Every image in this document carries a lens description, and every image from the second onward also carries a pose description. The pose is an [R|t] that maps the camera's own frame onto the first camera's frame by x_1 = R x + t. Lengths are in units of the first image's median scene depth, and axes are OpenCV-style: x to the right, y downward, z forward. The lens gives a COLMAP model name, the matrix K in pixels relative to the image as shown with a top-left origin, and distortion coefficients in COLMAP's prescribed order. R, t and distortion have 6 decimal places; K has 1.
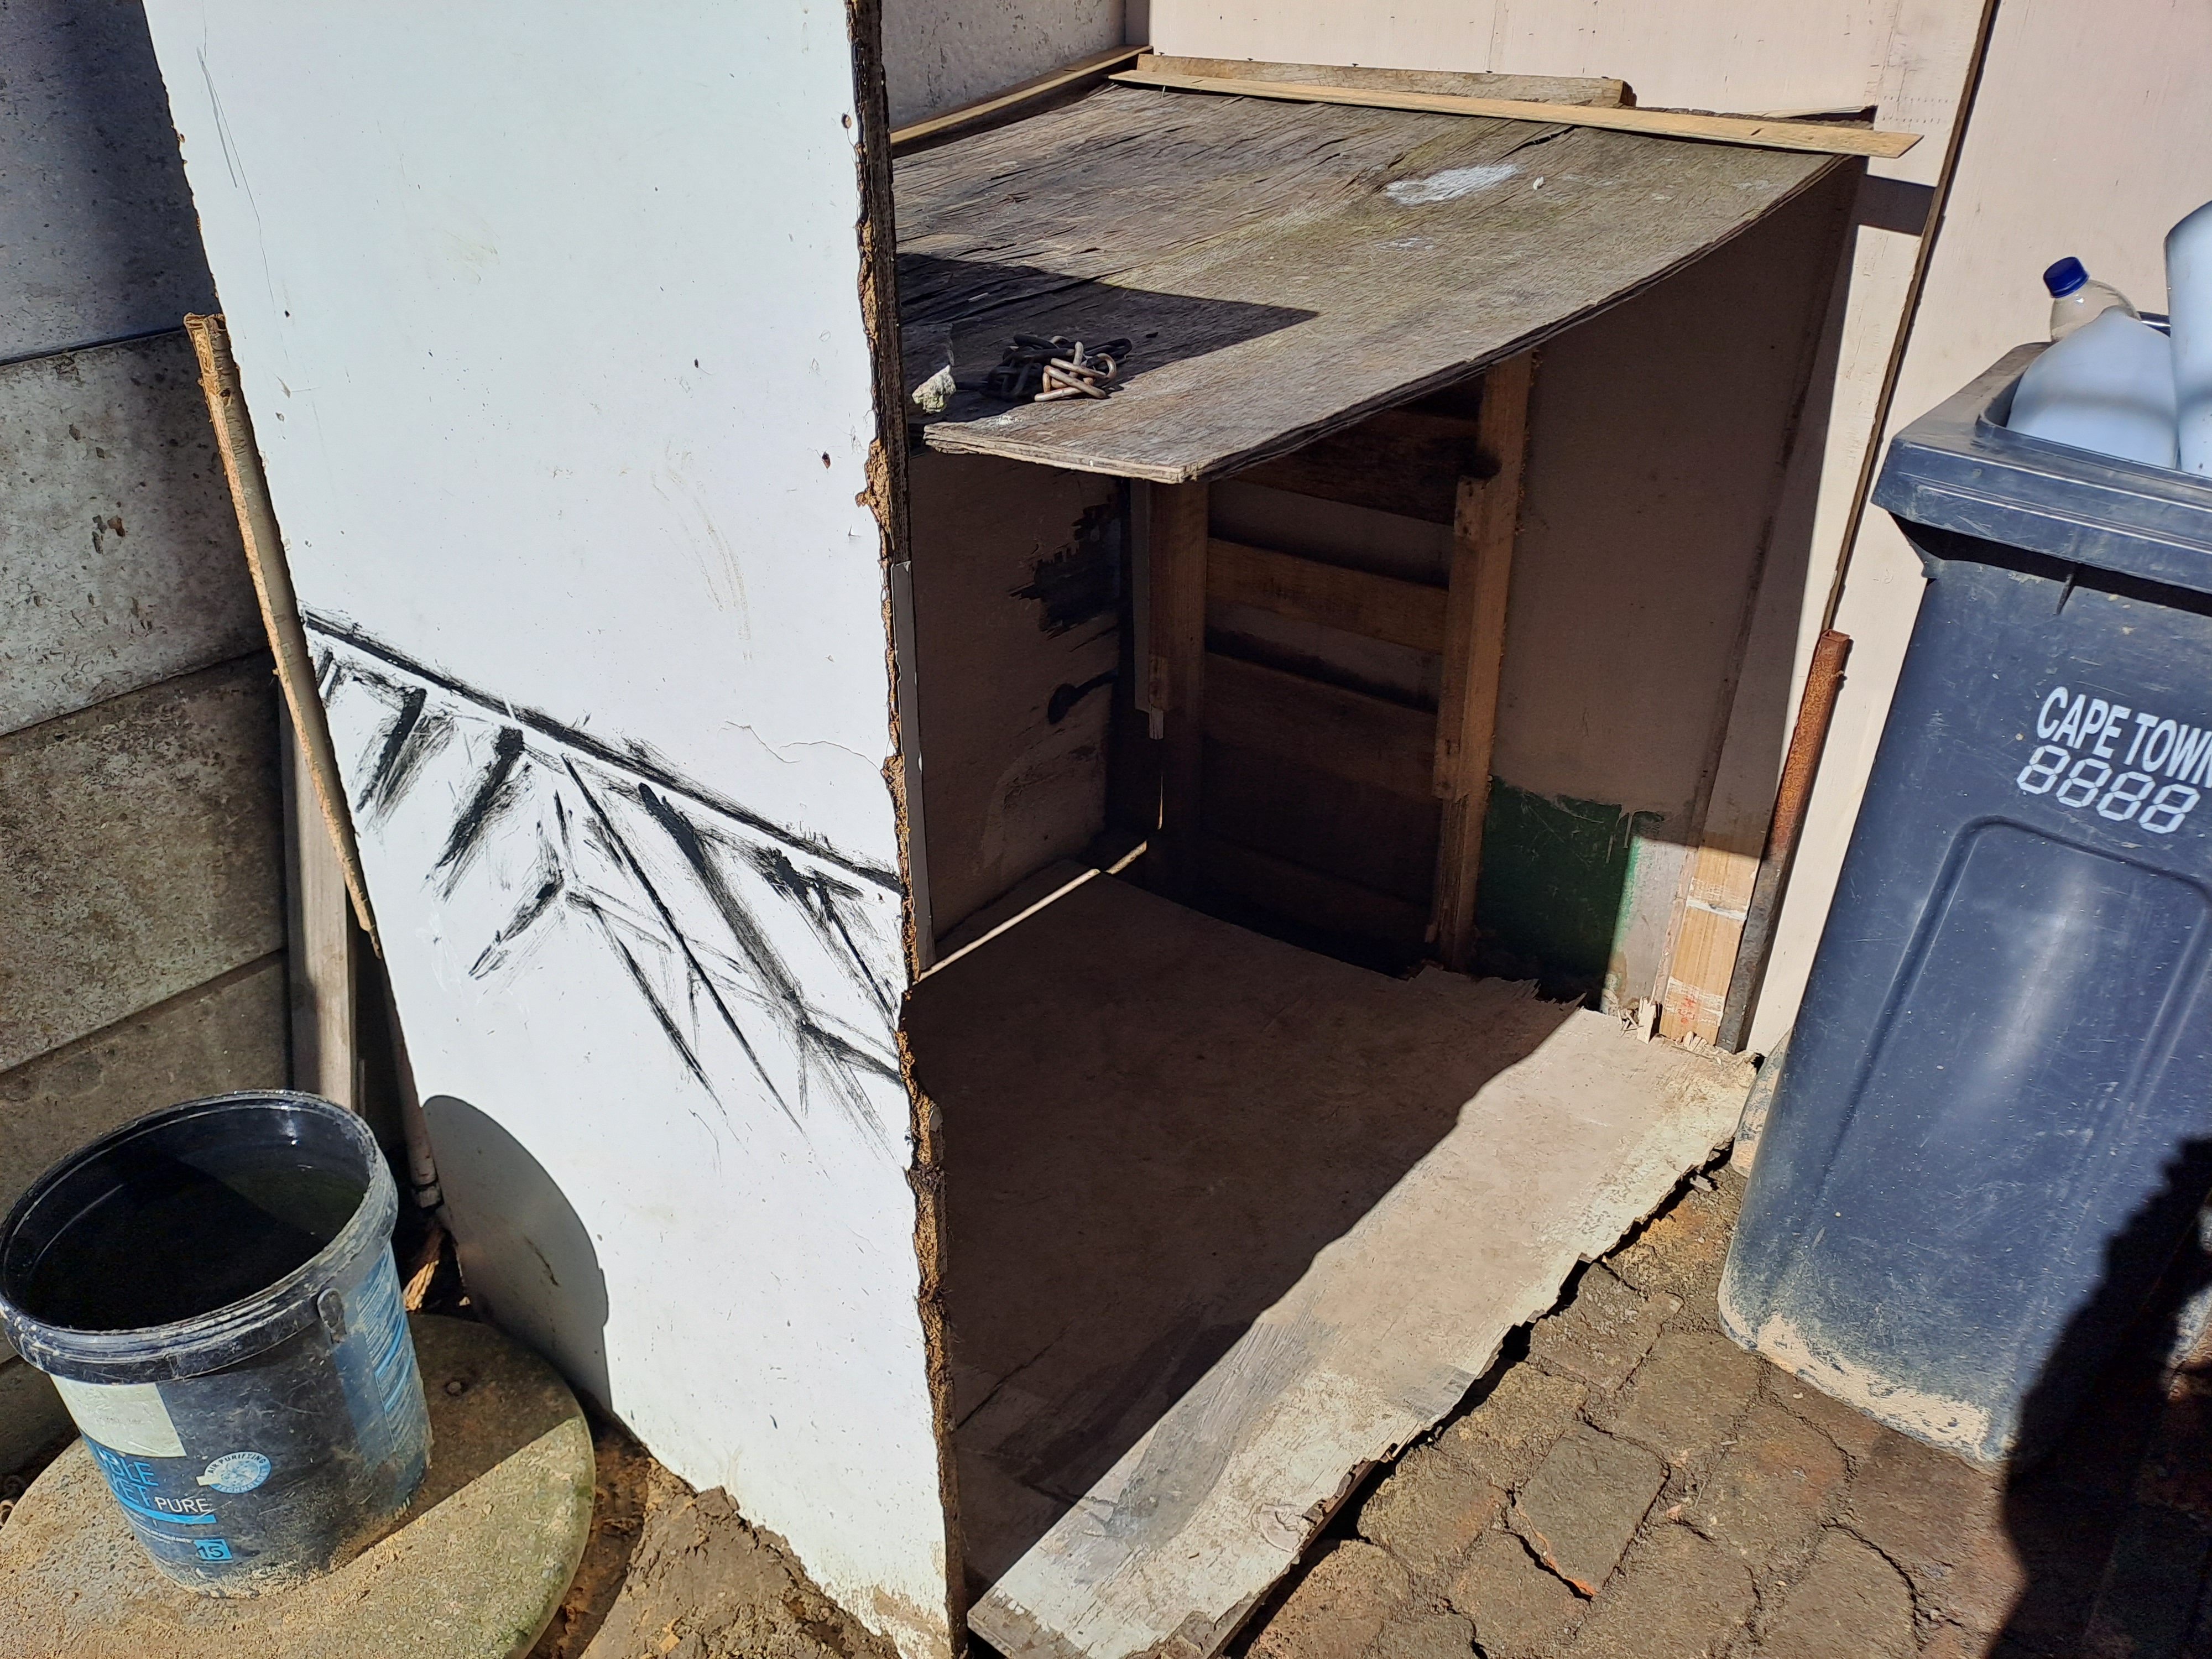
lens RADIAL K [[1648.9, 0, 1088.5], [0, 1648.9, 874.0], [0, 0, 1]] dist [0.060015, -0.054974]
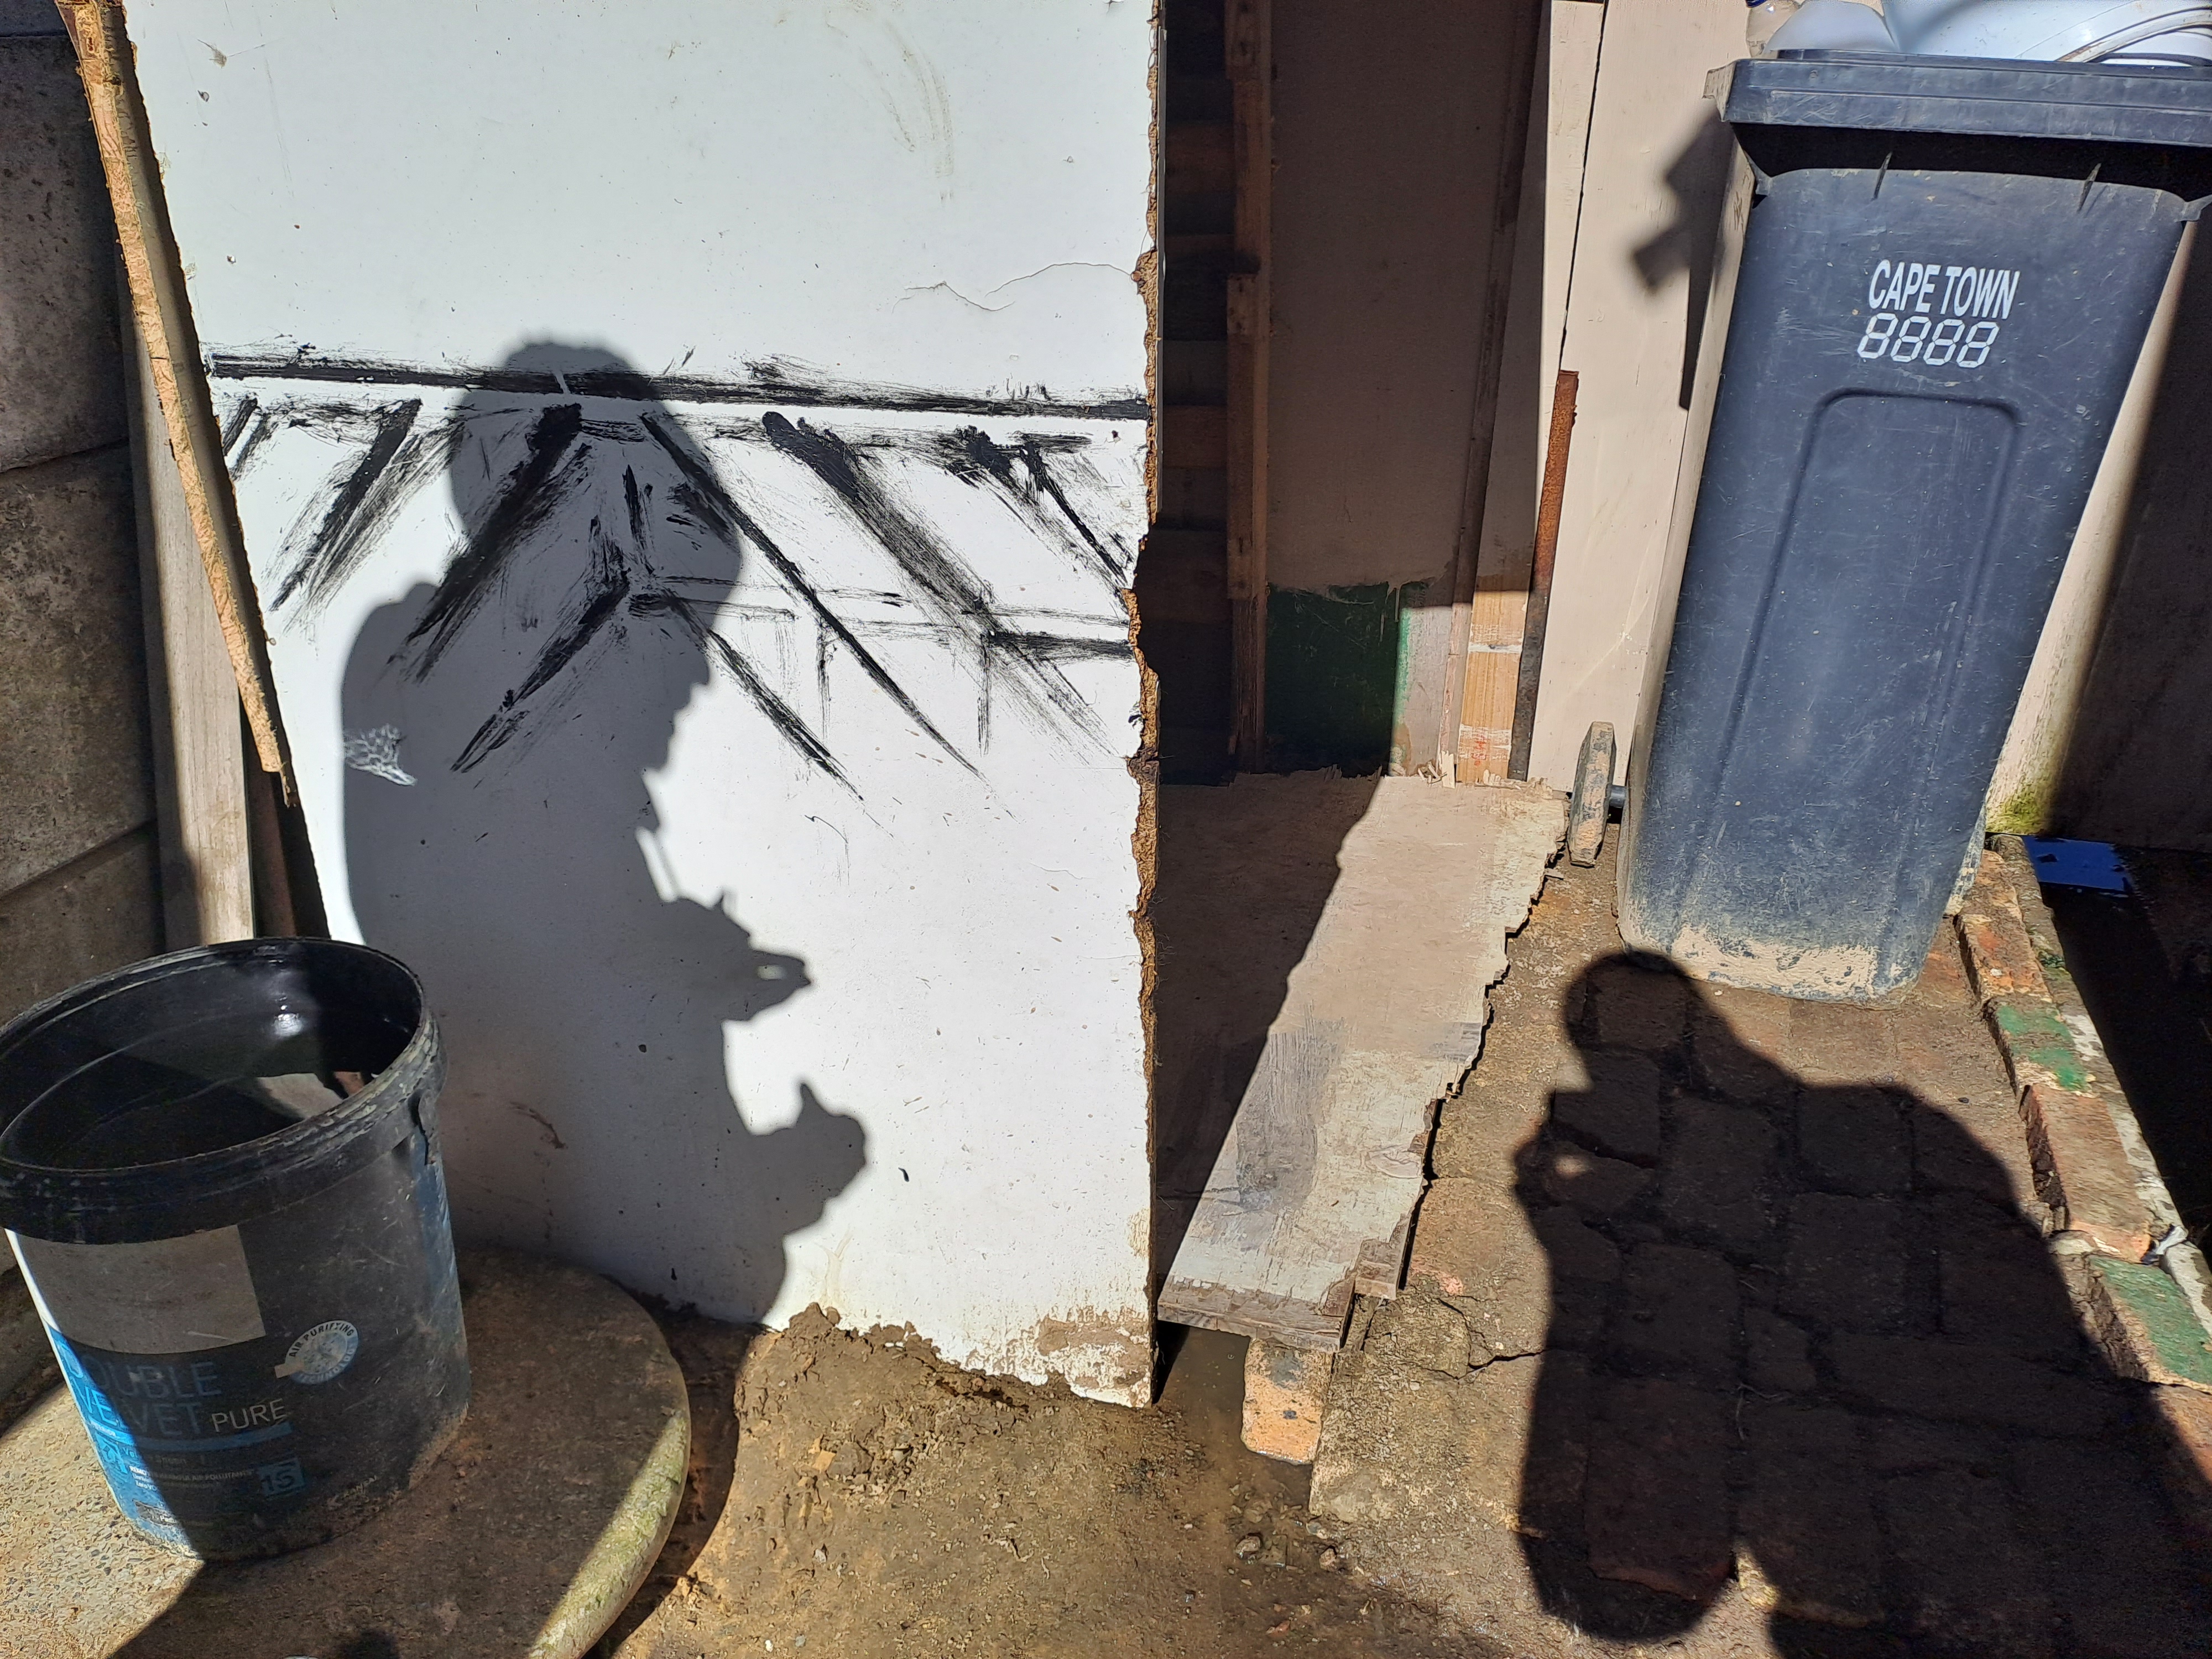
lens RADIAL K [[1629.4, 0, 1106.0], [0, 1629.4, 829.5], [0, 0, 1]] dist [0.072425, -0.070325]
pose [[0.926322, -0.166406, 0.337989, -0.348174], [0.199184, 0.977839, -0.064470, 0.213146], [-0.319770, 0.127042, 0.938939, 0.078401]]
